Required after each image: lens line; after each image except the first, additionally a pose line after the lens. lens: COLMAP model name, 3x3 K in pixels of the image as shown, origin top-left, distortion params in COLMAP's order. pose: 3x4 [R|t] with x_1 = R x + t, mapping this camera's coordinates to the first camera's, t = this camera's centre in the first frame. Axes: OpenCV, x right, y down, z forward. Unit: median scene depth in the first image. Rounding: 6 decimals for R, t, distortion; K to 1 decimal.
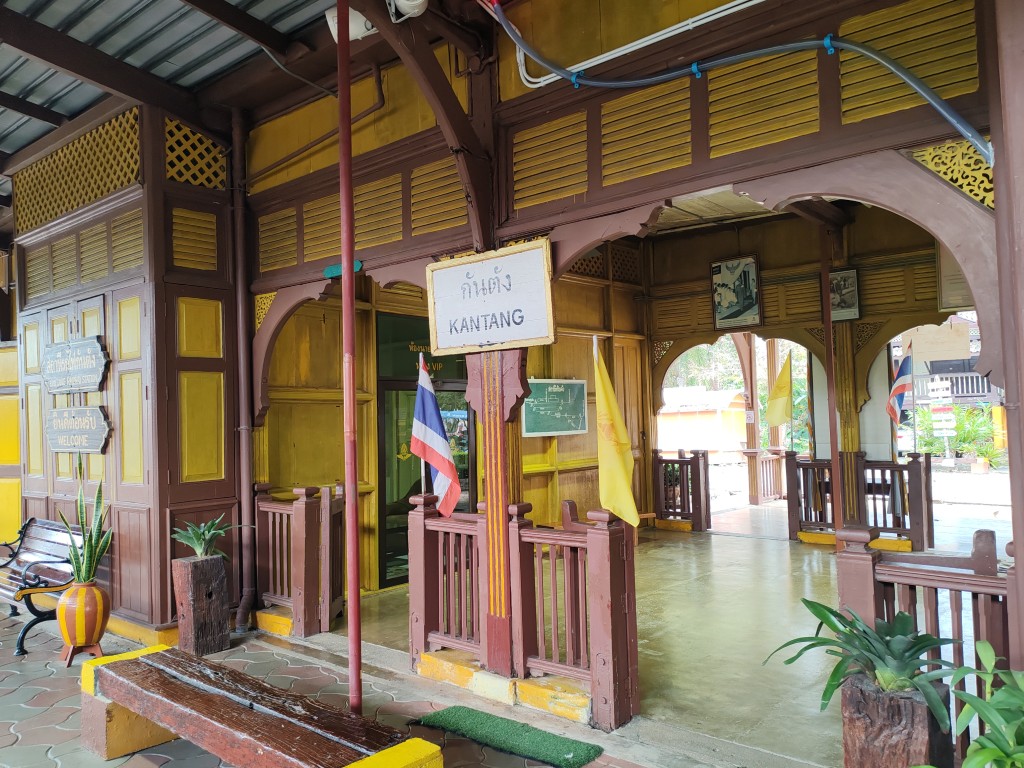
lens RADIAL K [[793.4, 0, 511.6], [0, 793.4, 376.5], [0, 0, 1]] dist [0.063496, -0.034937]
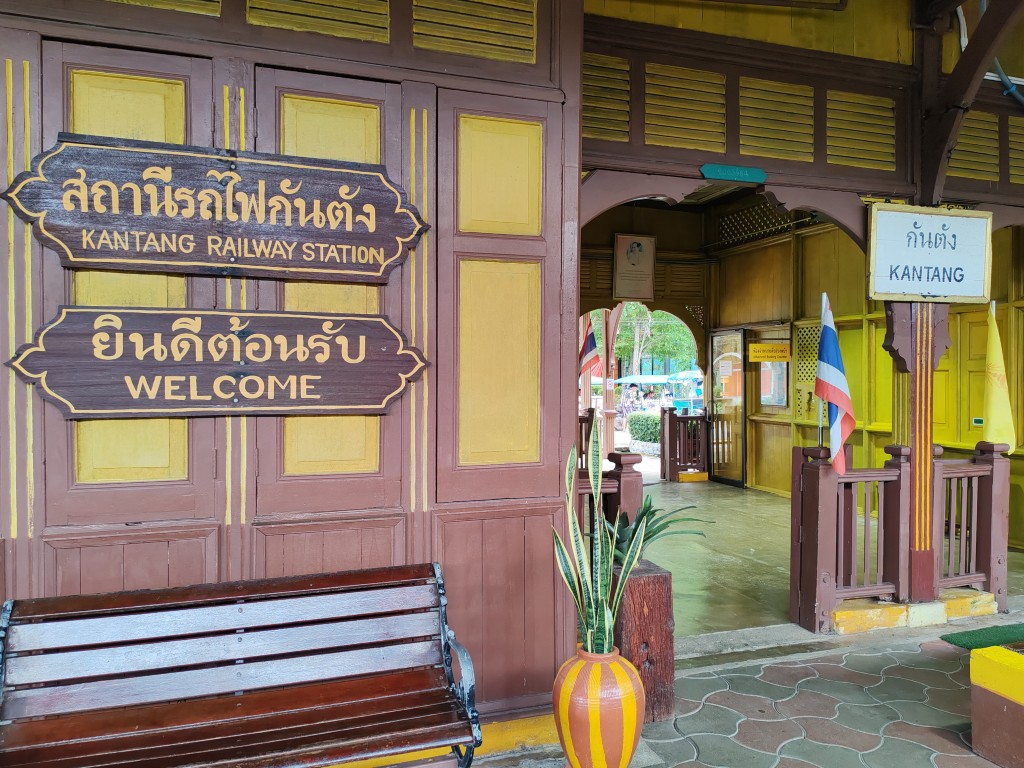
lens RADIAL K [[793.4, 0, 512.1], [0, 793.4, 394.5], [0, 0, 1]] dist [0.063496, -0.034937]
pose [[0.468772, 0.015293, 0.883187, -1.214878], [-0.045665, 0.998933, 0.006941, 0.107179], [-0.882138, -0.043585, 0.468970, 0.967716]]
